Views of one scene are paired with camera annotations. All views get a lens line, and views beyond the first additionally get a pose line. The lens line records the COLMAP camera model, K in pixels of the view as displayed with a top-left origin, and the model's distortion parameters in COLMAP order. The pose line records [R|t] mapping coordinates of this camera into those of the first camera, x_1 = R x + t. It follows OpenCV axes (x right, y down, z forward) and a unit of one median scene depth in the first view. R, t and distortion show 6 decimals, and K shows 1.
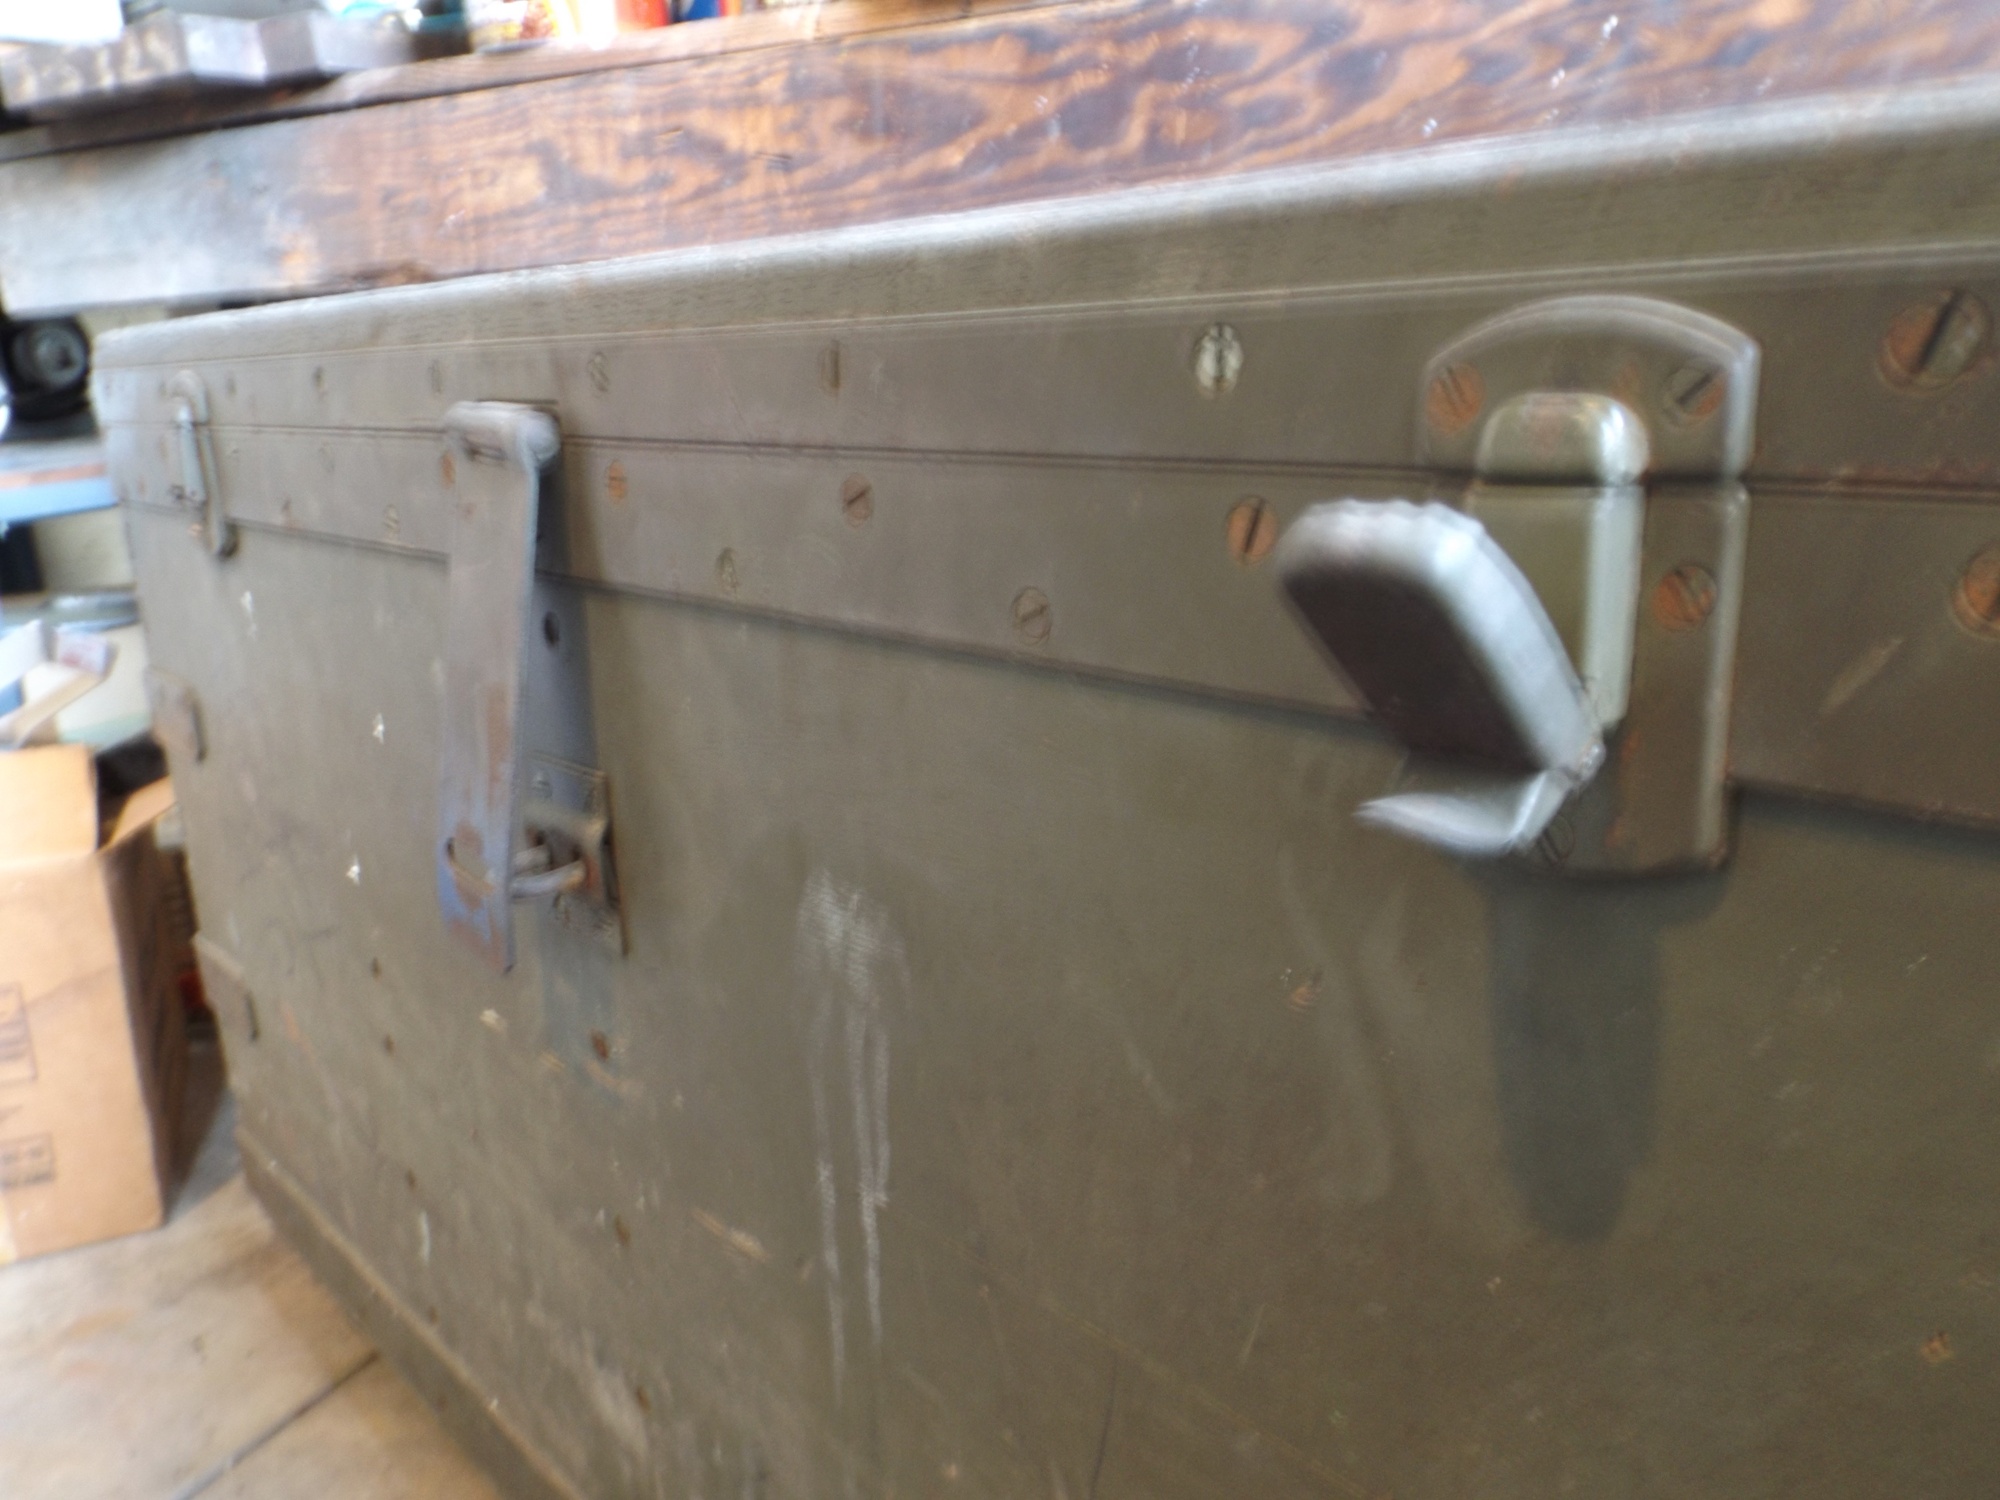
lens RADIAL K [[1441.8, 0, 984.9], [0, 1441.8, 757.2], [0, 0, 1]] dist [0.020912, -0.022277]
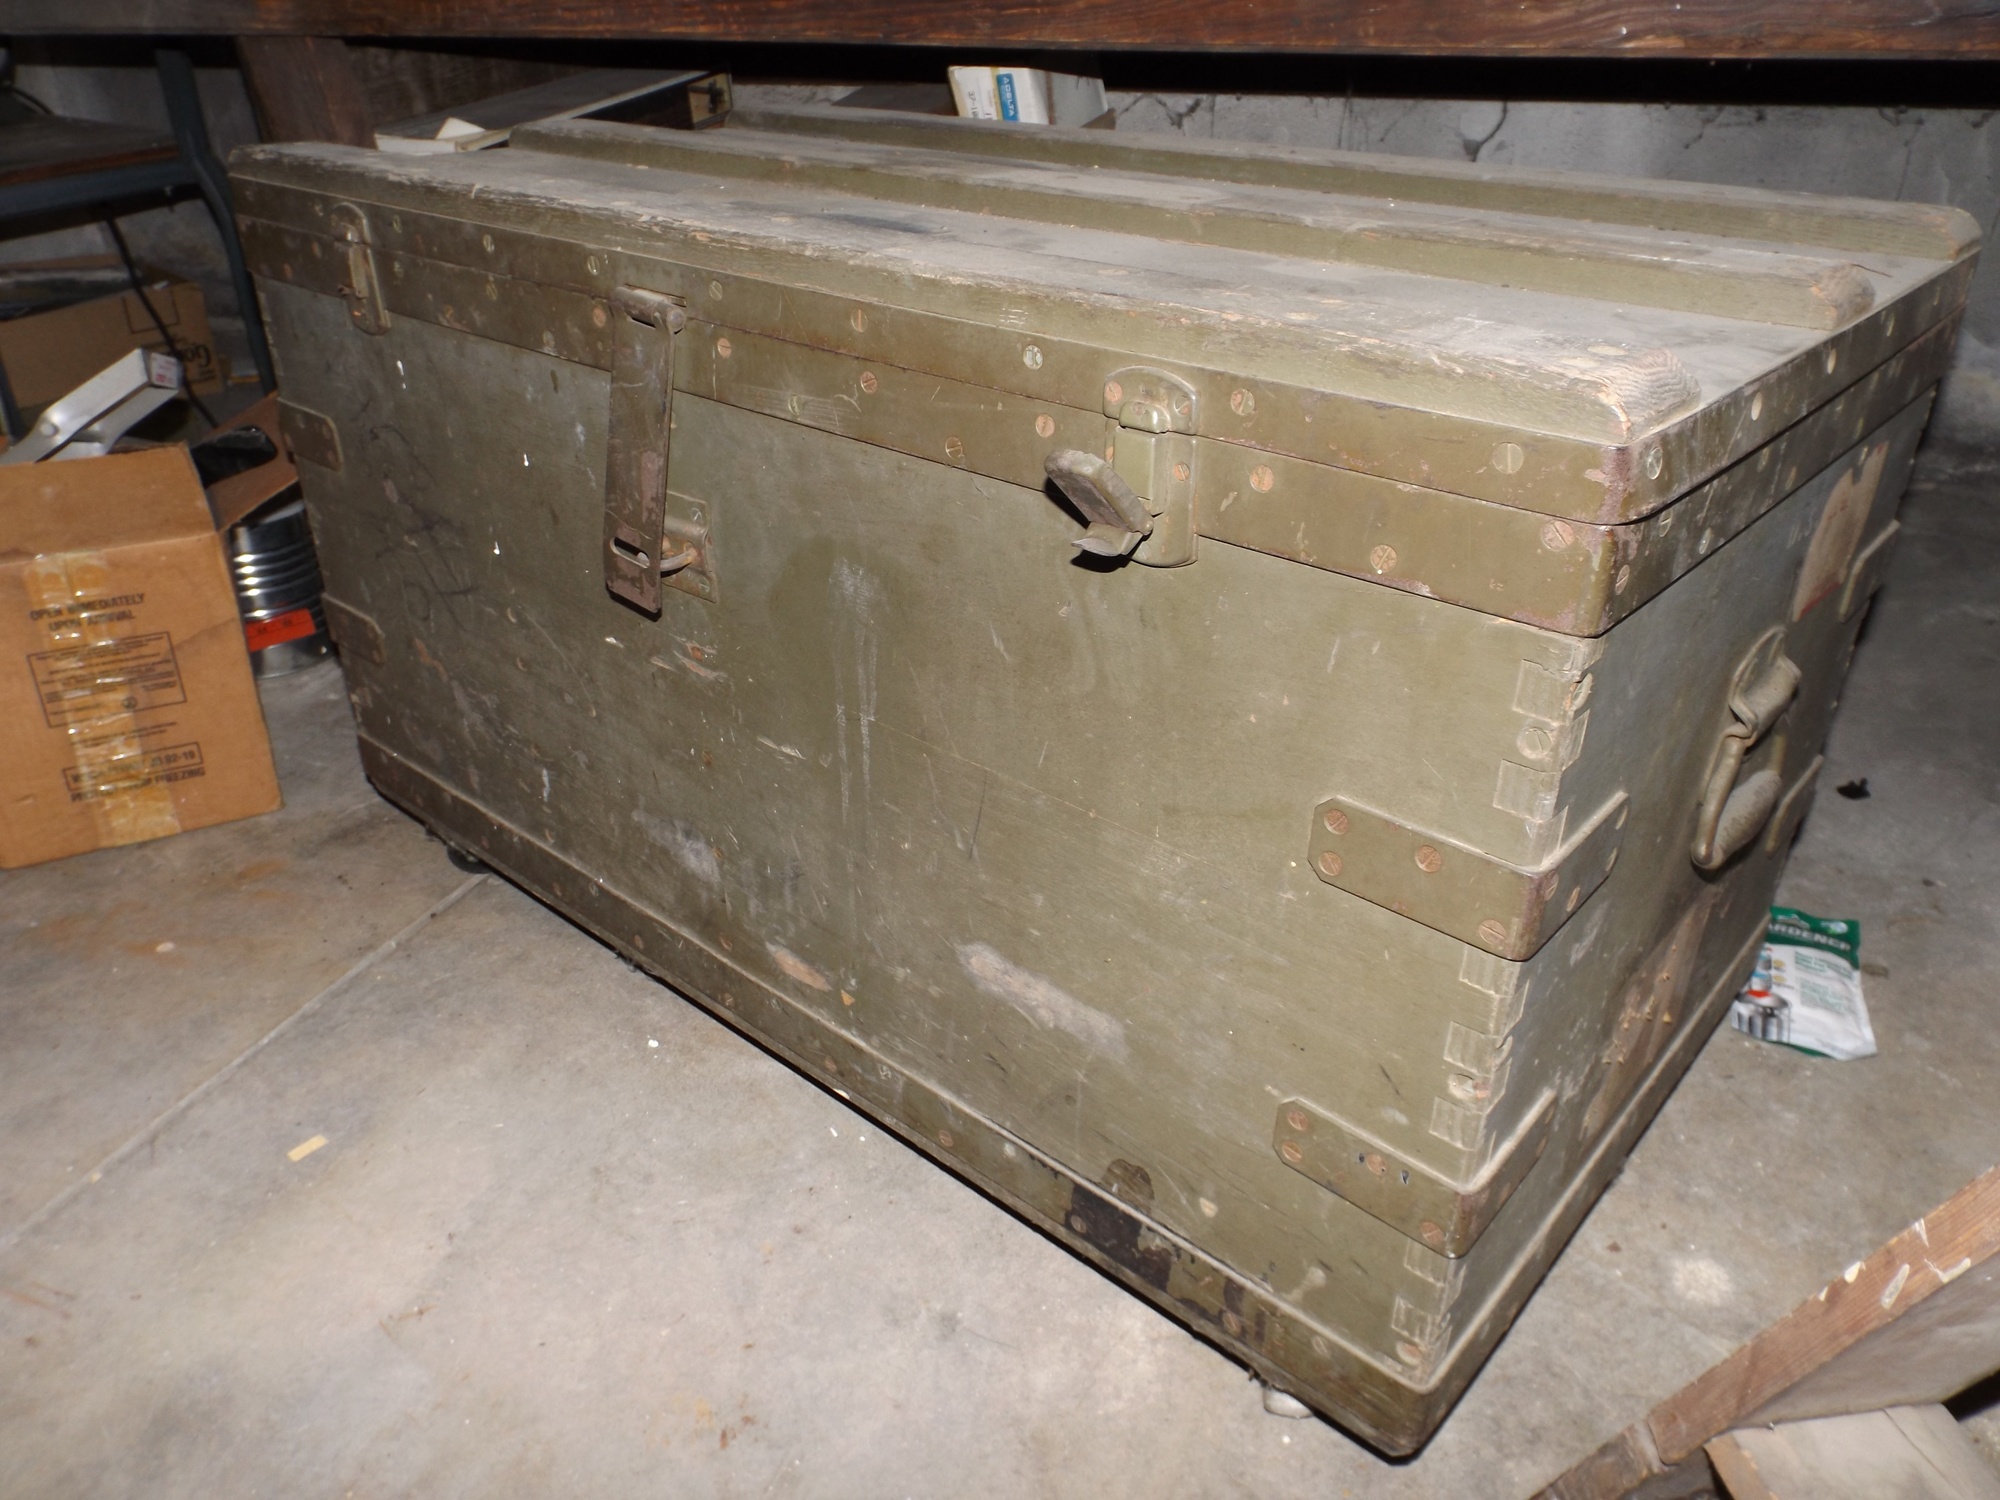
lens RADIAL K [[1441.8, 0, 989.1], [0, 1441.8, 746.0], [0, 0, 1]] dist [0.020912, -0.022277]
pose [[0.995210, -0.011206, 0.097117, -0.050425], [-0.010476, 0.975464, 0.219911, -0.050745], [-0.097198, -0.219875, 0.970674, -0.480894]]
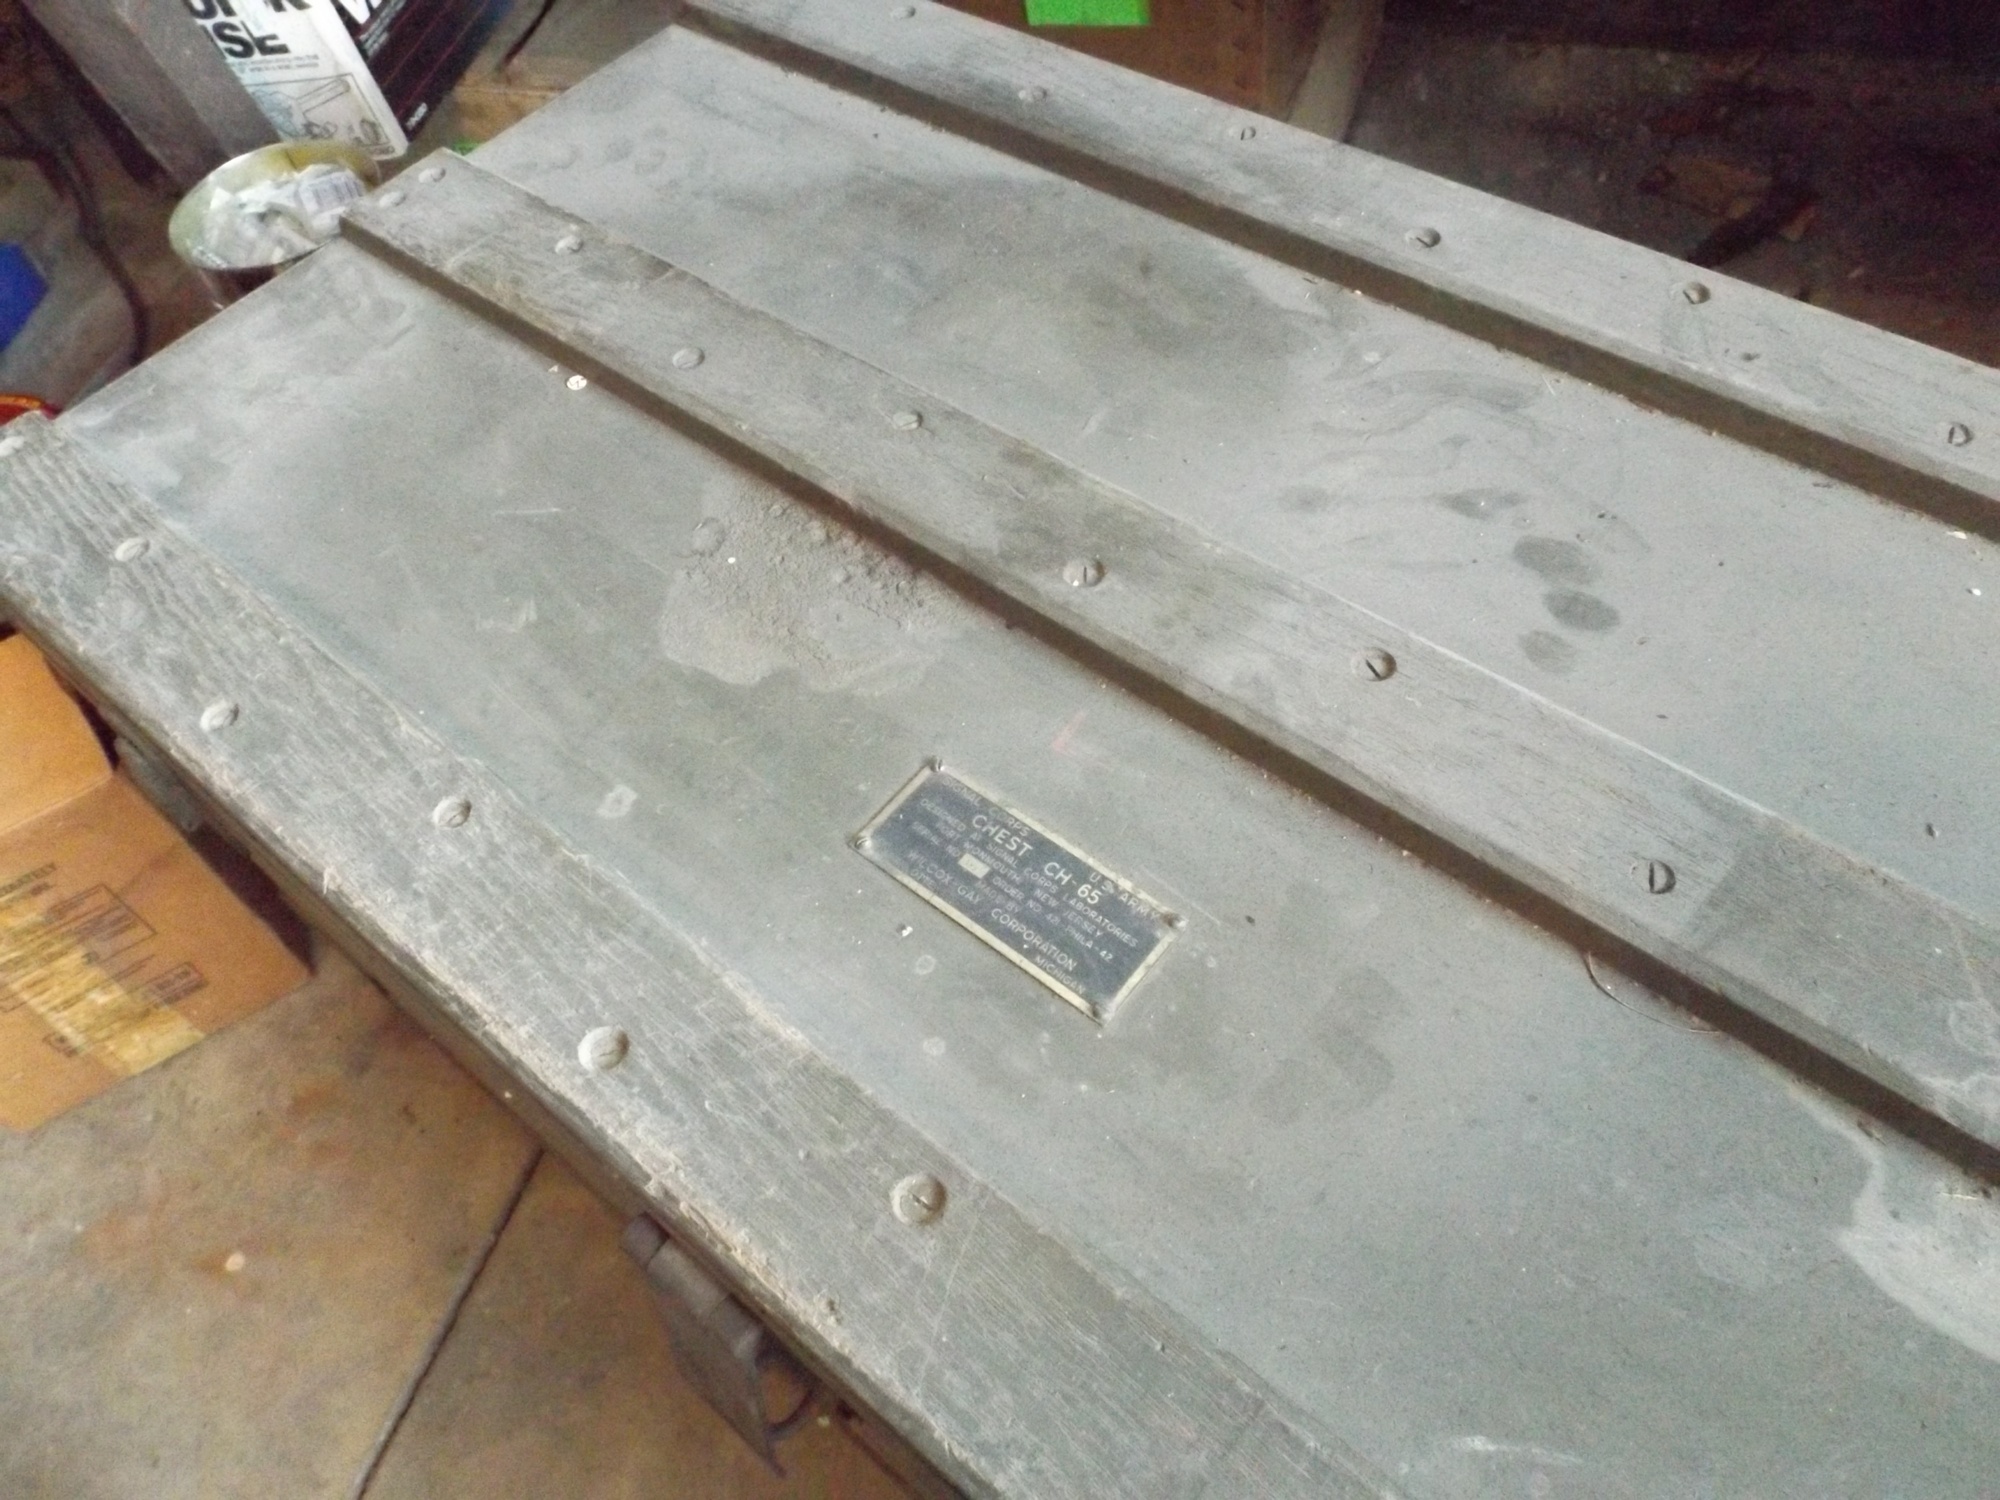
lens RADIAL K [[1441.8, 0, 989.8], [0, 1441.8, 760.8], [0, 0, 1]] dist [0.020912, -0.022277]
pose [[0.990835, -0.133714, 0.019162, -0.054326], [0.092306, 0.773802, 0.626665, -0.606022], [-0.098622, -0.619153, 0.779053, 0.221061]]
